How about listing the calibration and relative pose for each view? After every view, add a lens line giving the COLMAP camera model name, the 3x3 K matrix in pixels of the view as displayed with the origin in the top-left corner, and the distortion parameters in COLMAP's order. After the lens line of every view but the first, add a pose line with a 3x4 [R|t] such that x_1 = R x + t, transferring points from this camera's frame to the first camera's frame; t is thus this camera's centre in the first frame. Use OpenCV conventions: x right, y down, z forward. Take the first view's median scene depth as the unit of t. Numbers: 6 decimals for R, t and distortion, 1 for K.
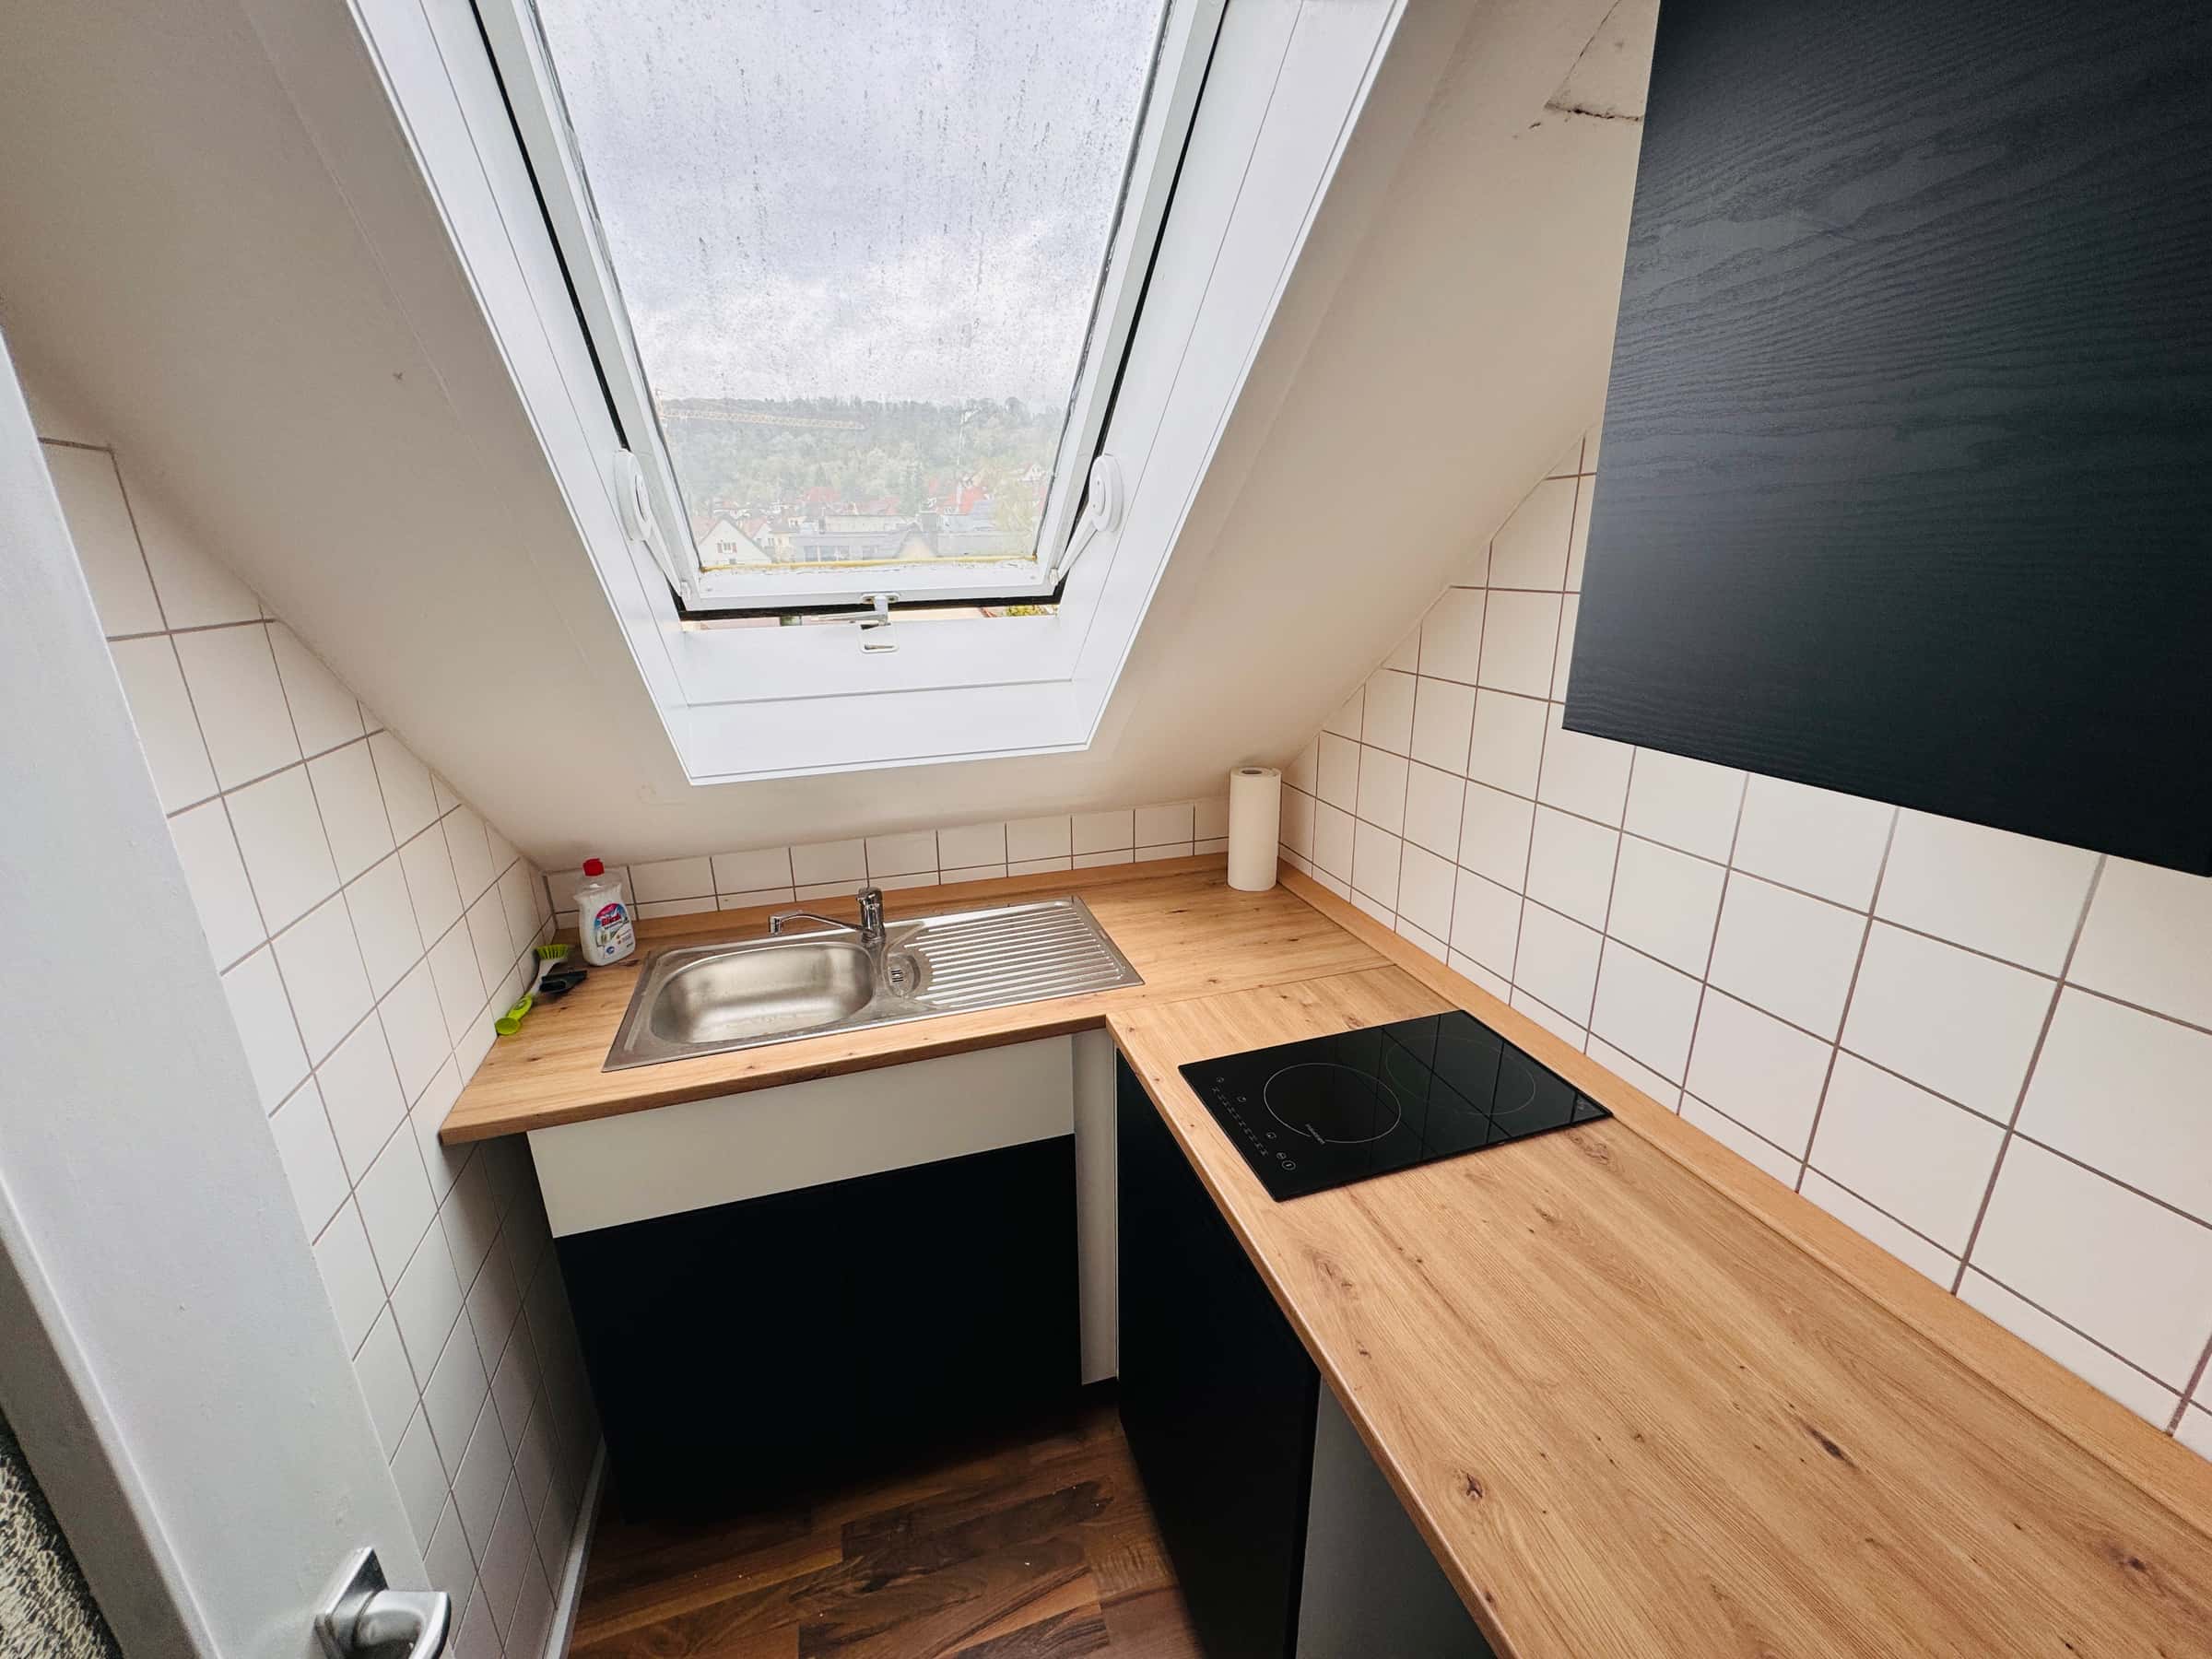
lens RADIAL K [[876.6, 0, 1108.8], [0, 876.6, 827.9], [0, 0, 1]] dist [-0.001465, -0.000369]
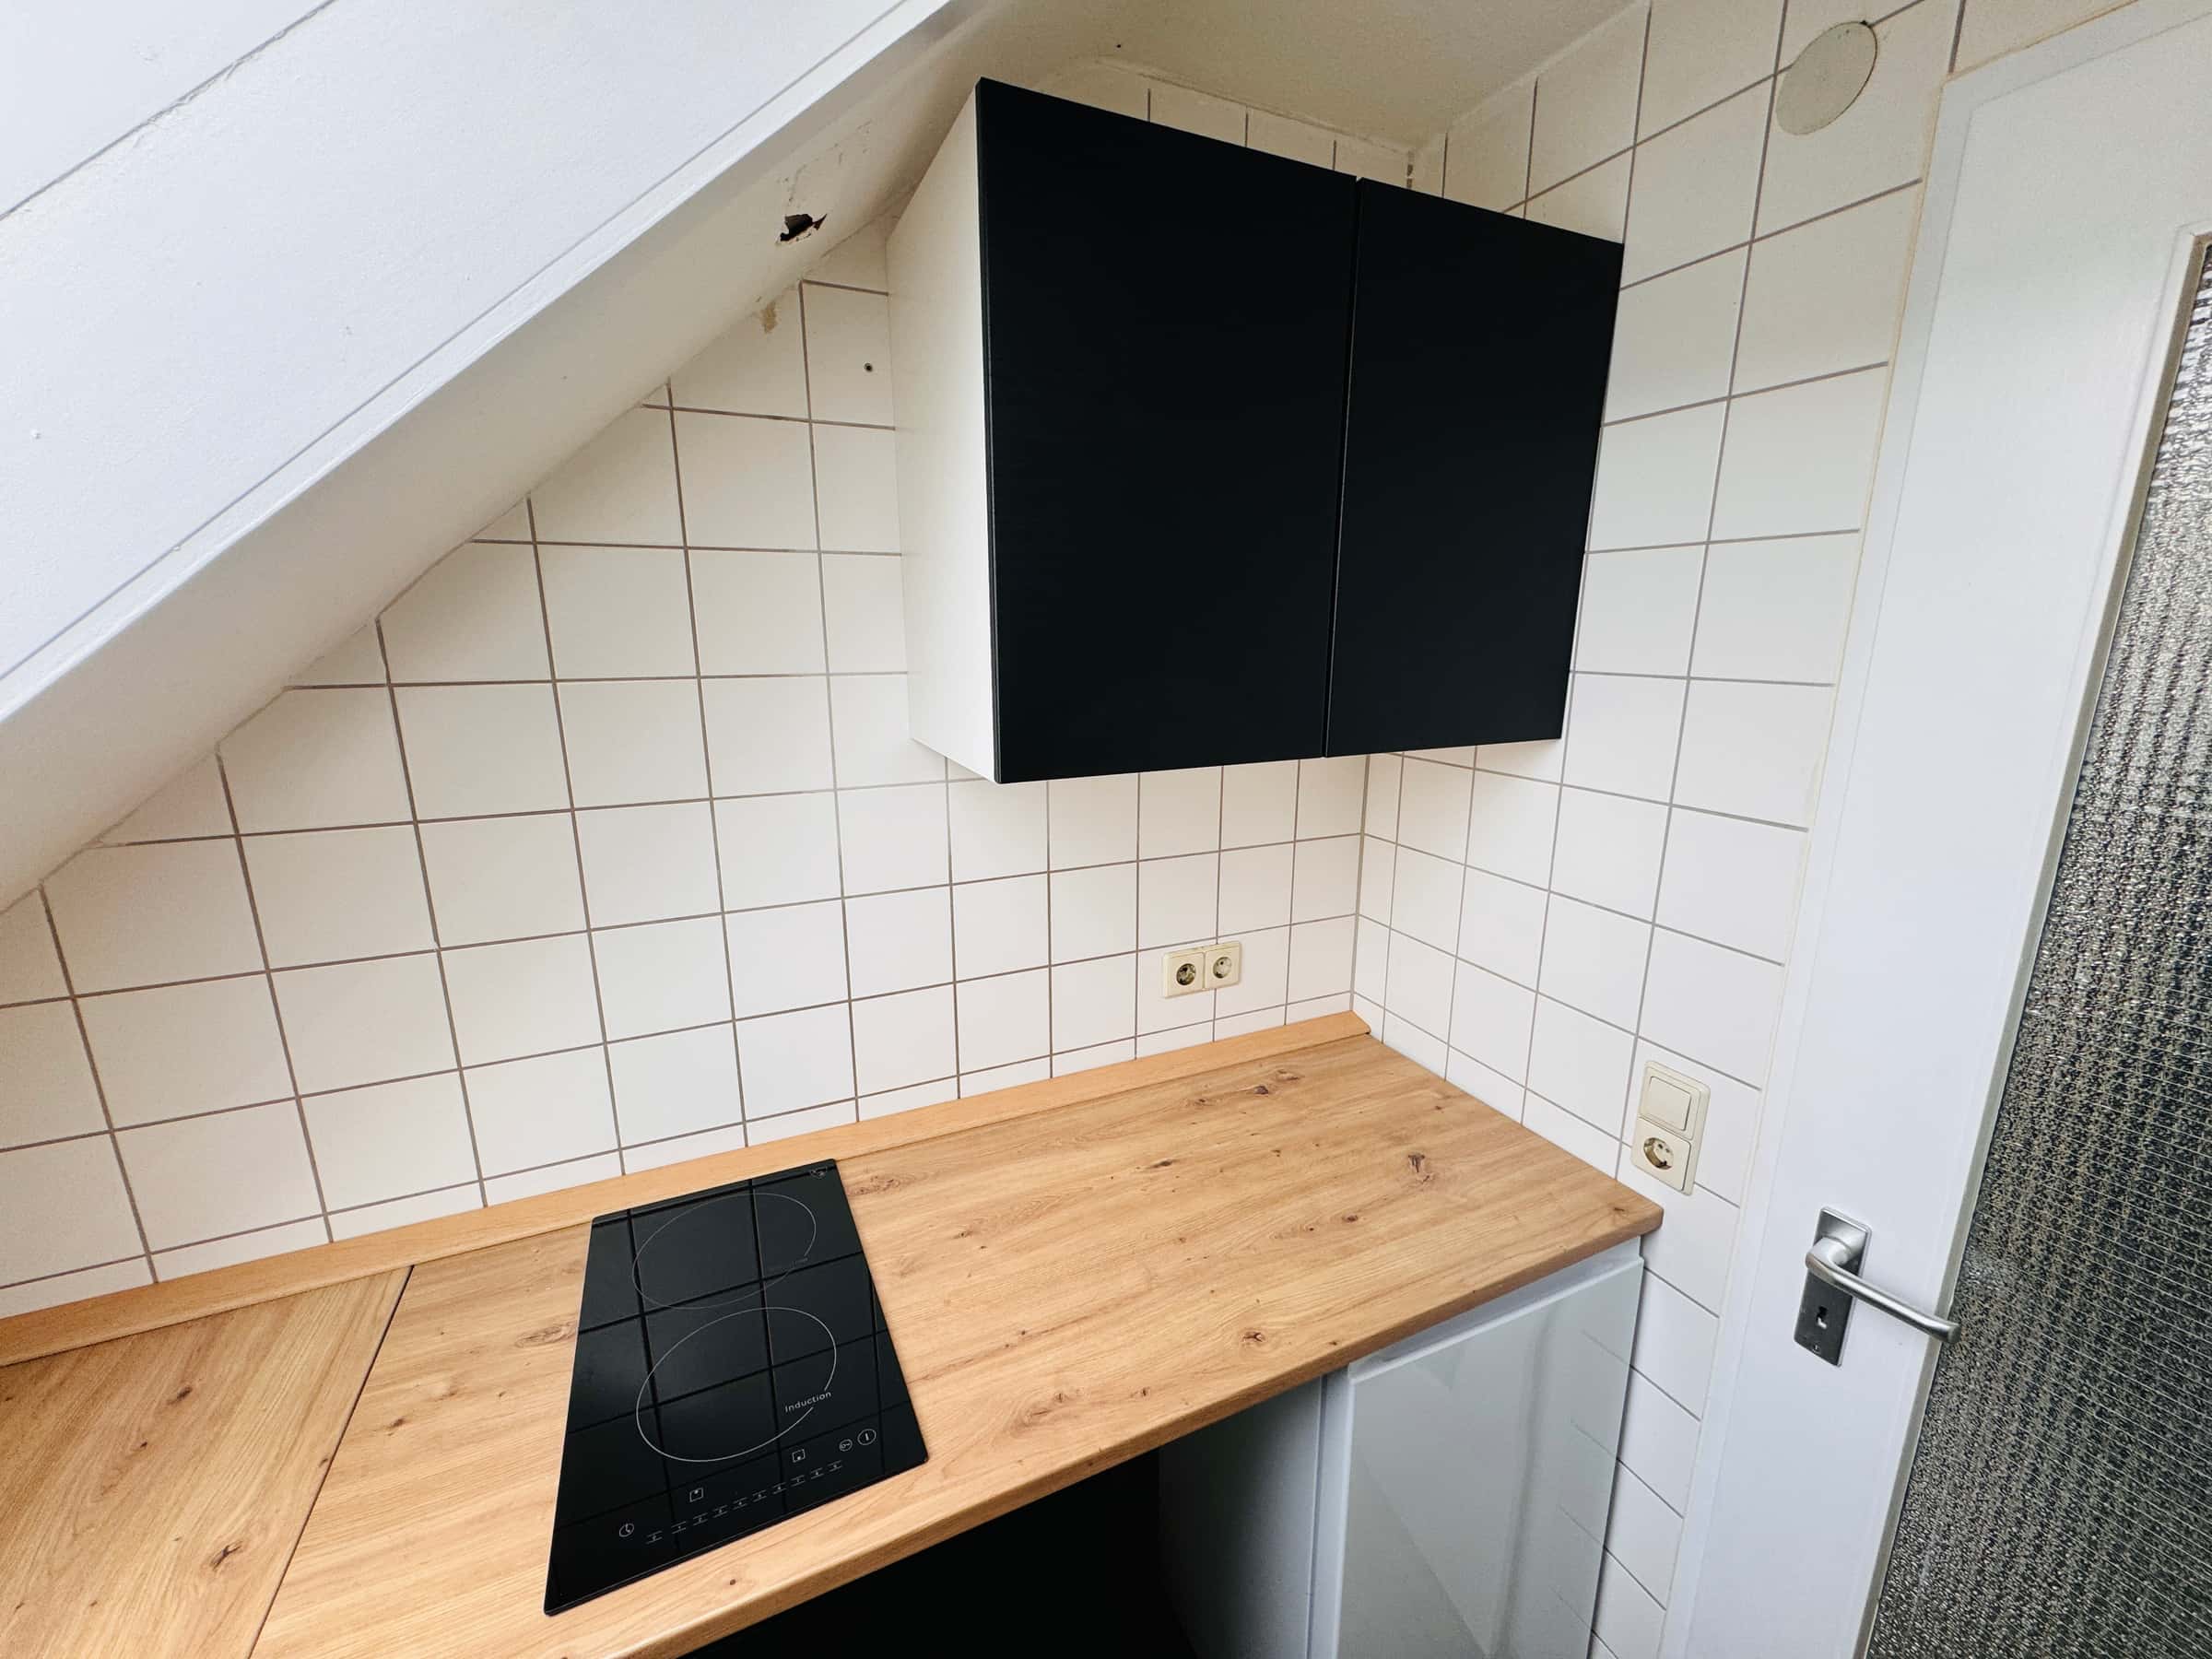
lens RADIAL K [[876.6, 0, 1111.3], [0, 876.6, 833.7], [0, 0, 1]] dist [-0.001465, -0.000369]
pose [[-0.124387, -0.219545, 0.967640, -0.322435], [0.303837, 0.919939, 0.247779, -0.155786], [-0.944569, 0.324825, -0.047723, 0.512286]]
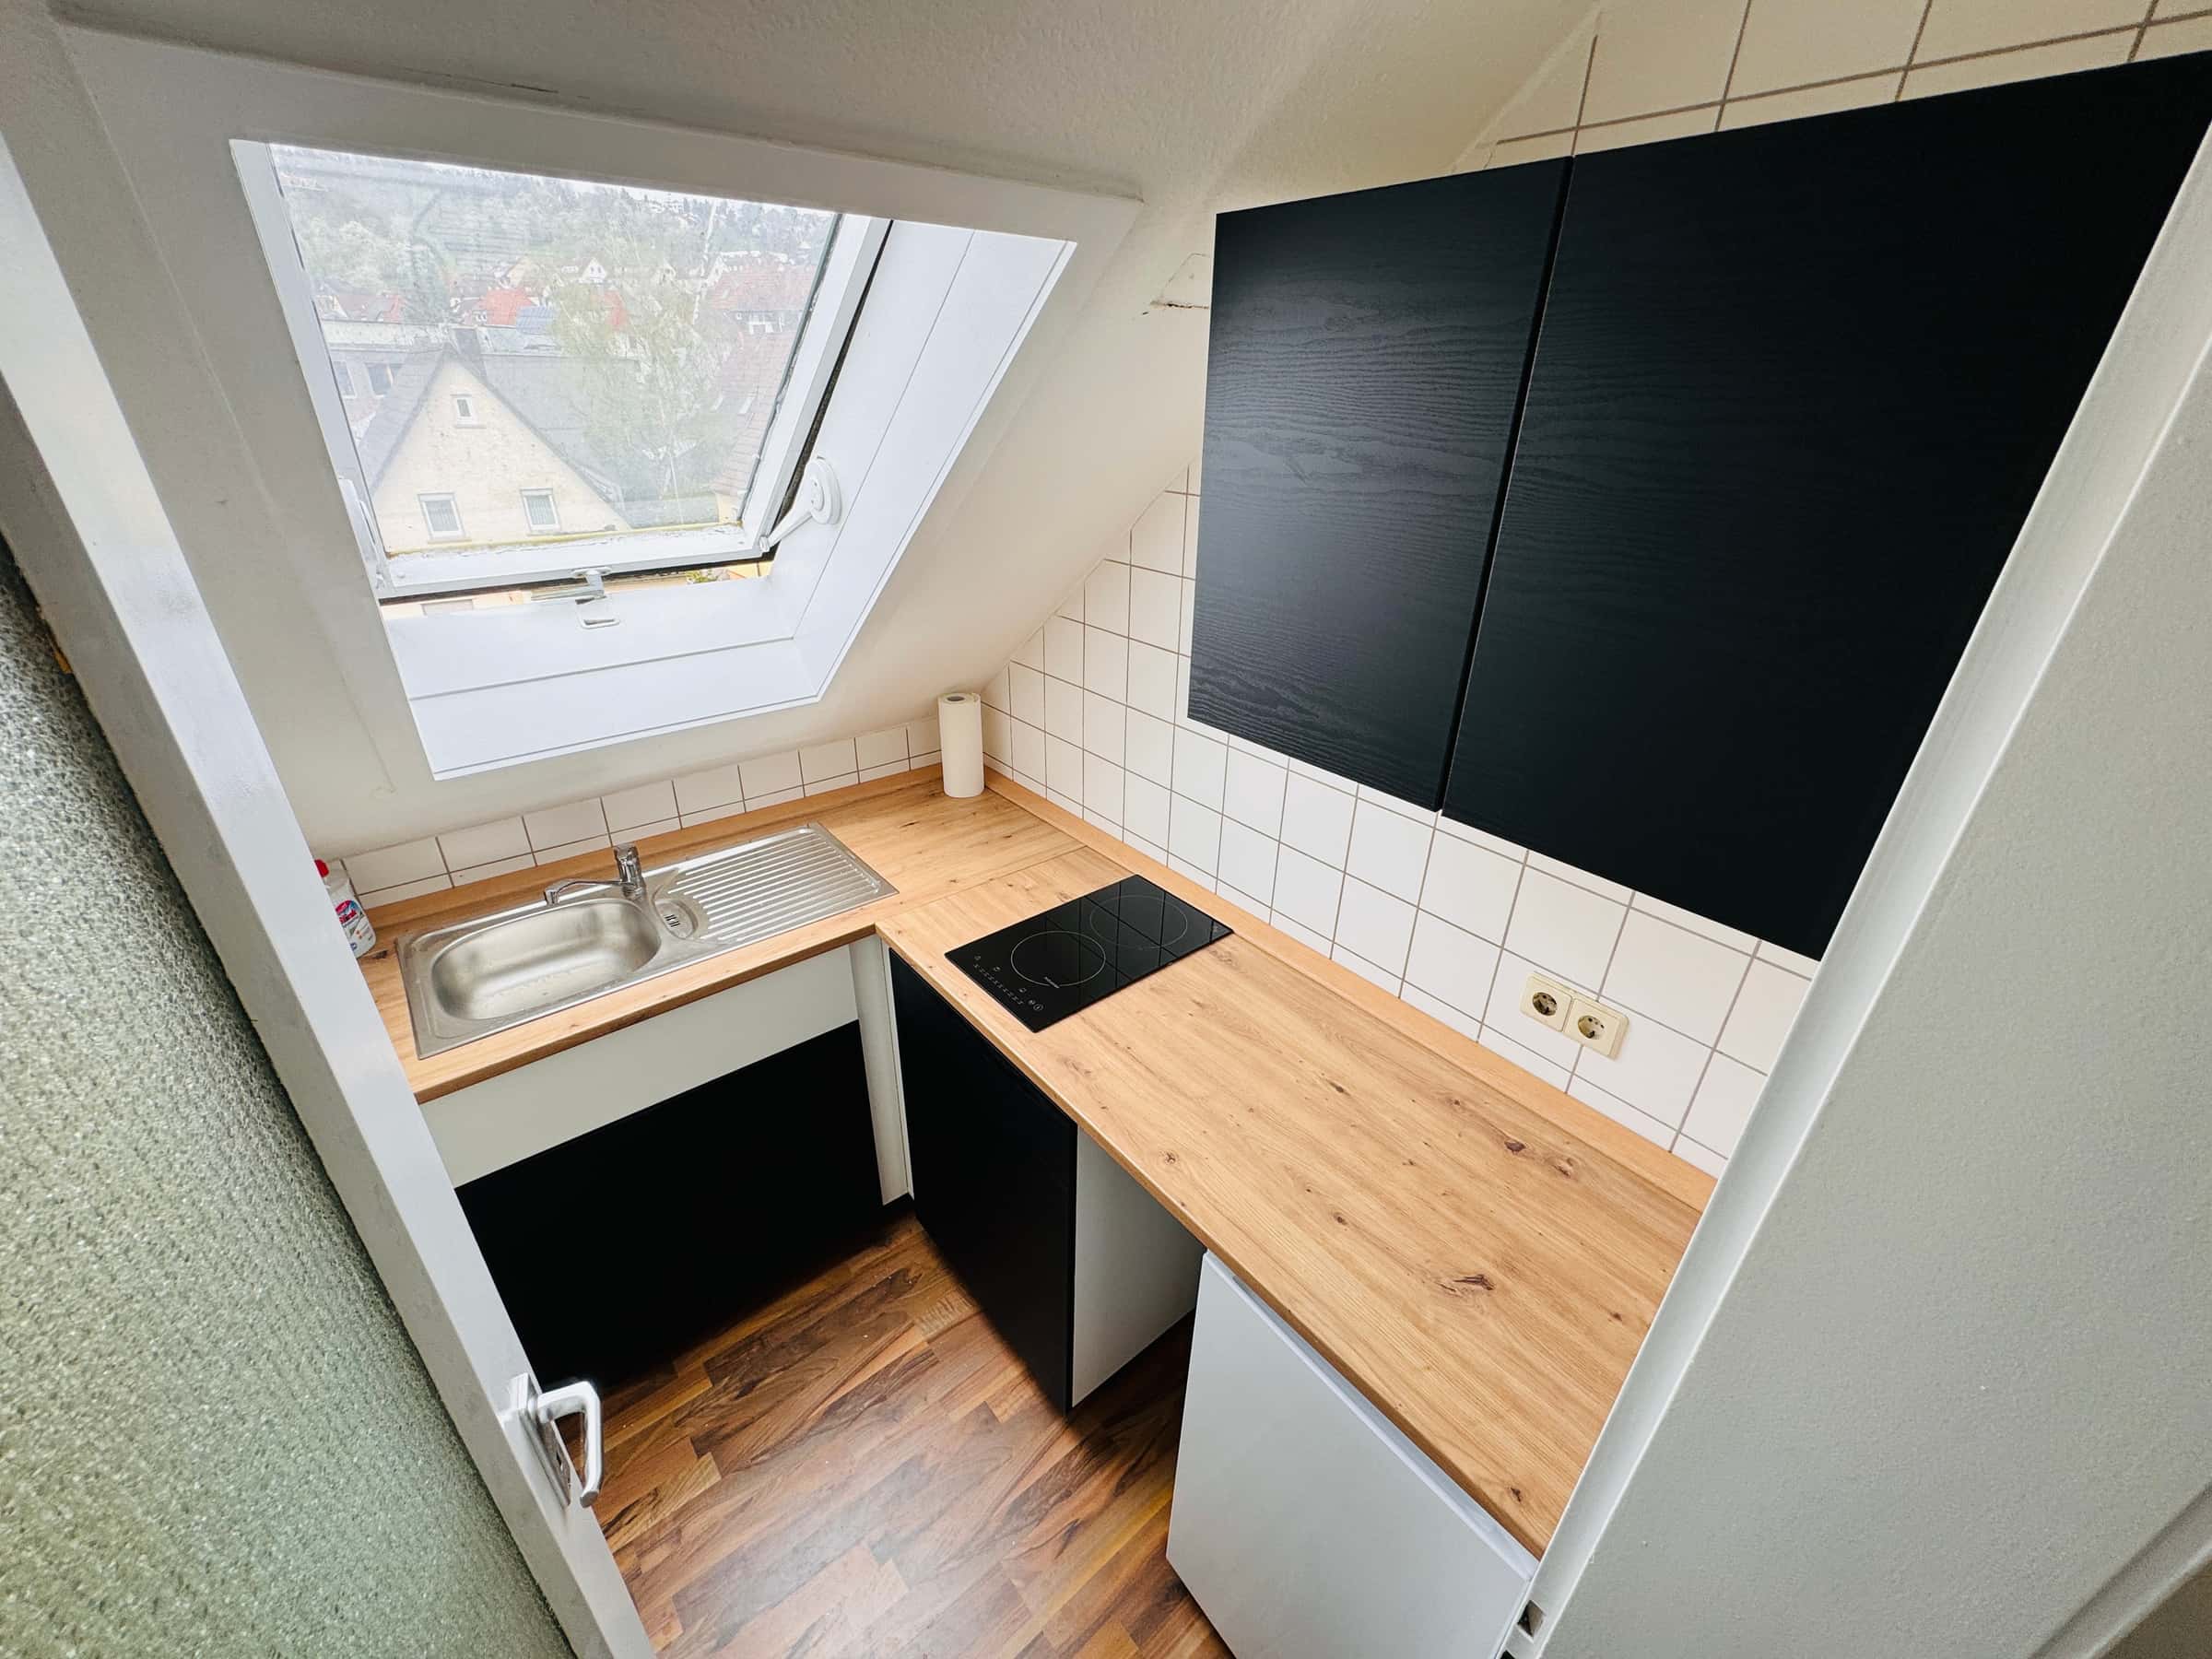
lens RADIAL K [[876.6, 0, 1109.6], [0, 876.6, 824.1], [0, 0, 1]] dist [-0.001465, -0.000369]
pose [[0.924950, -0.136825, 0.354606, -0.118635], [0.079477, 0.981958, 0.171584, -0.113976], [-0.371685, -0.130524, 0.919137, -0.251557]]
